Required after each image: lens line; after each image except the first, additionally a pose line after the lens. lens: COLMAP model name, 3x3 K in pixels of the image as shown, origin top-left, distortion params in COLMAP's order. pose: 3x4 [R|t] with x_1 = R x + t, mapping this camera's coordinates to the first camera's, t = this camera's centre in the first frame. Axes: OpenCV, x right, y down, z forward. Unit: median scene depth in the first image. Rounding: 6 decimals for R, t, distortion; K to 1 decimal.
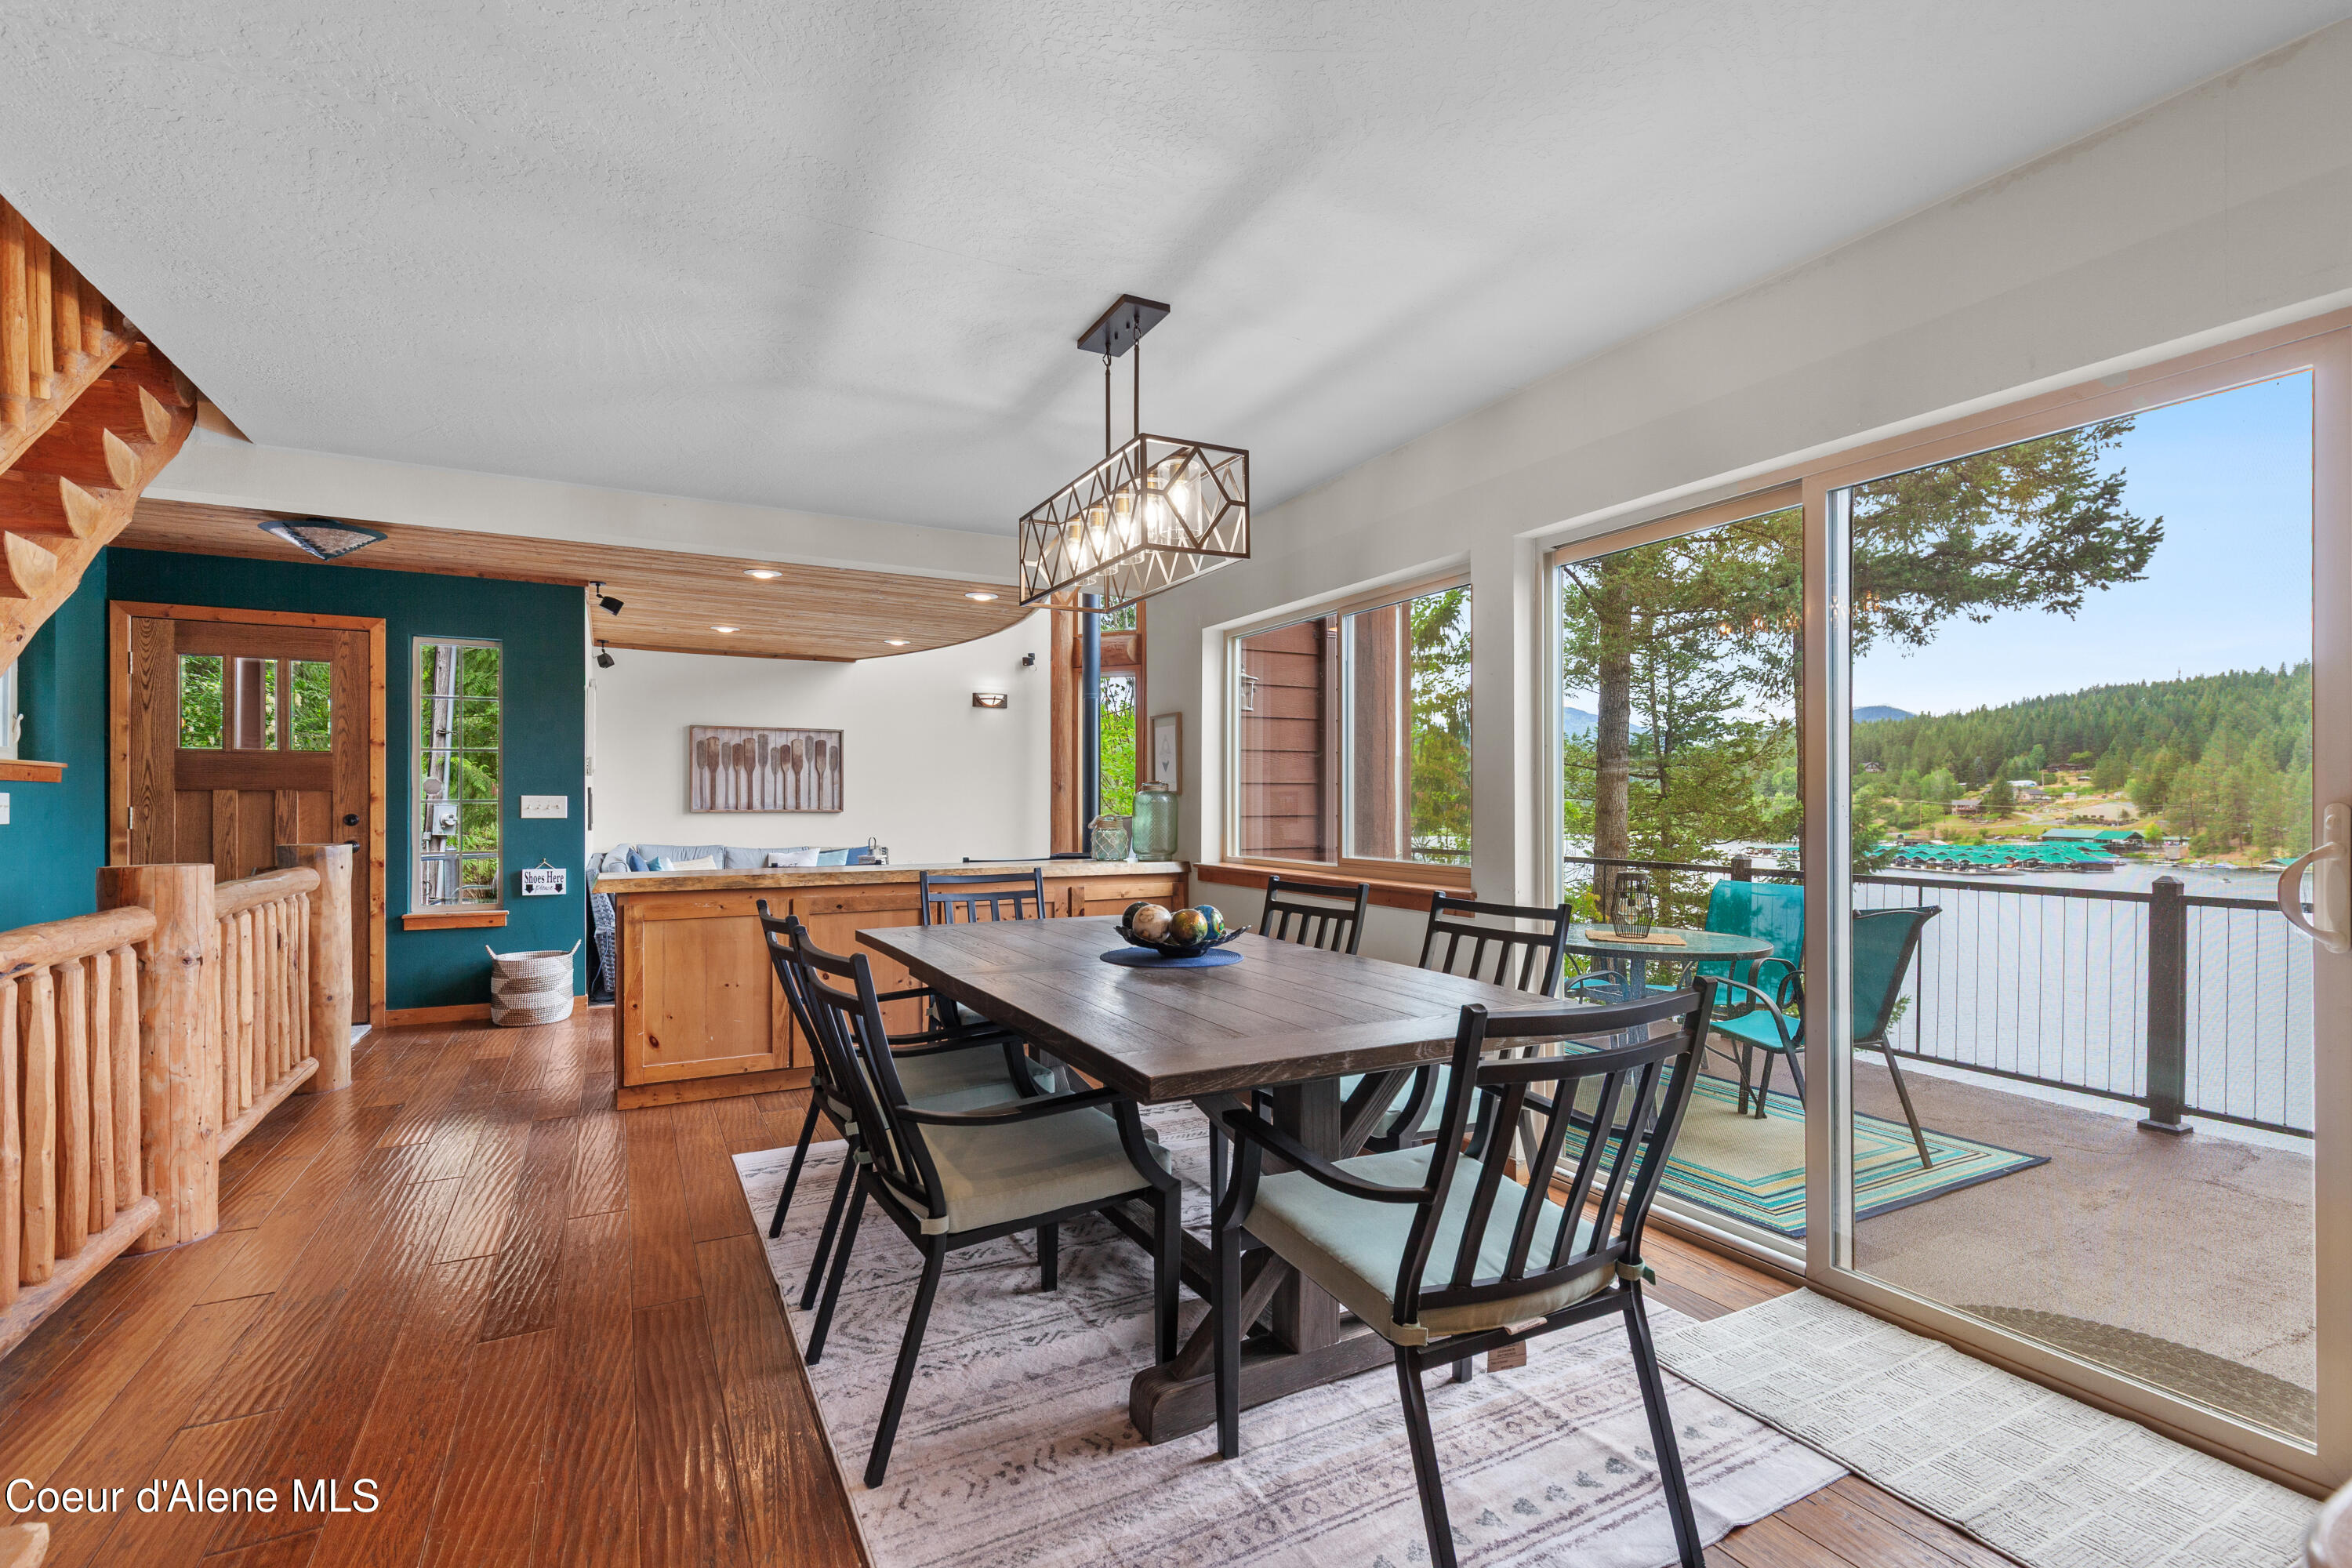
lens RADIAL K [[1053.2, 0, 1187.5], [0, 1053.2, 798.6], [0, 0, 1]] dist [0.004871, -0.000024]
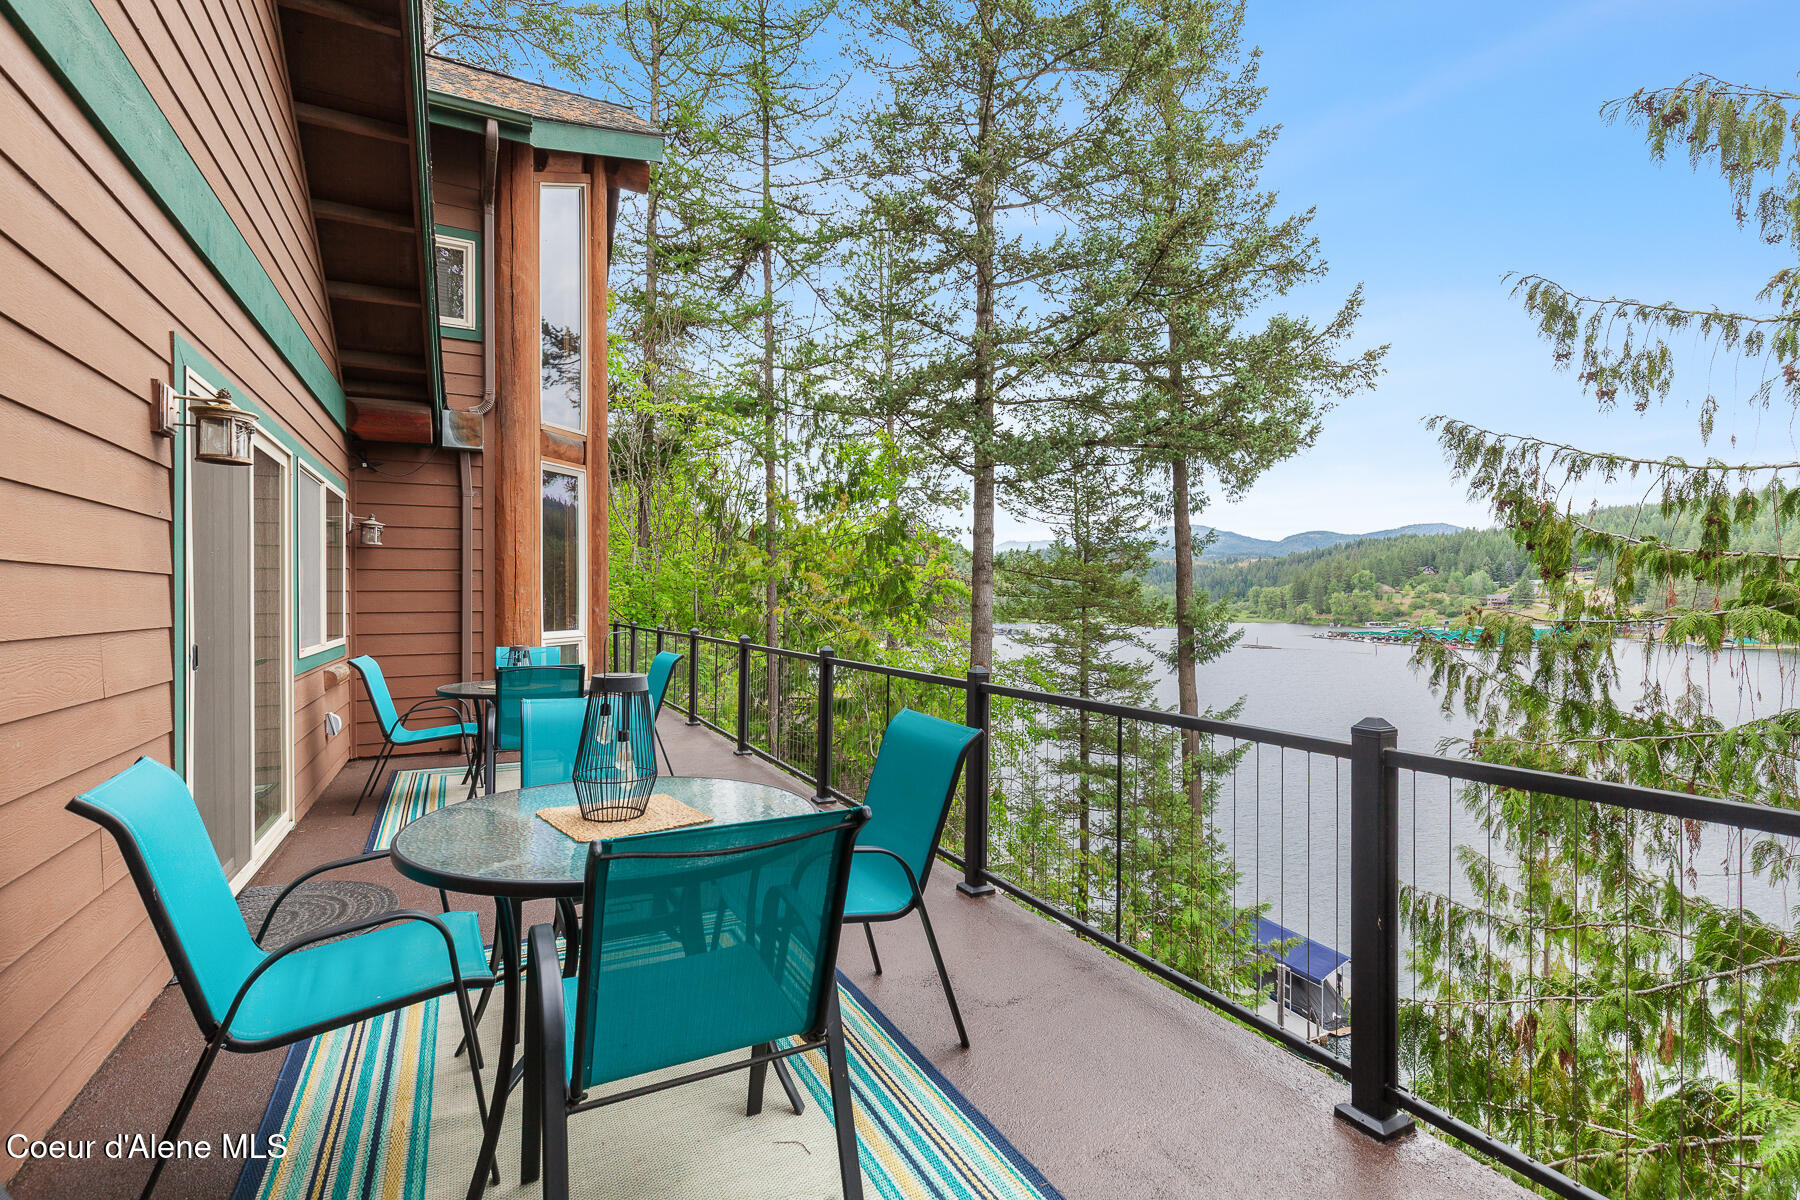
lens RADIAL K [[806.0, 0, 911.5], [0, 806.0, 602.9], [0, 0, 1]] dist [0.004871, -0.000024]
pose [[0.999973, -0.004622, 0.005686, 1.031770], [0.004577, 0.999958, 0.007973, 0.002102], [-0.005723, -0.007947, 0.999952, 0.836825]]
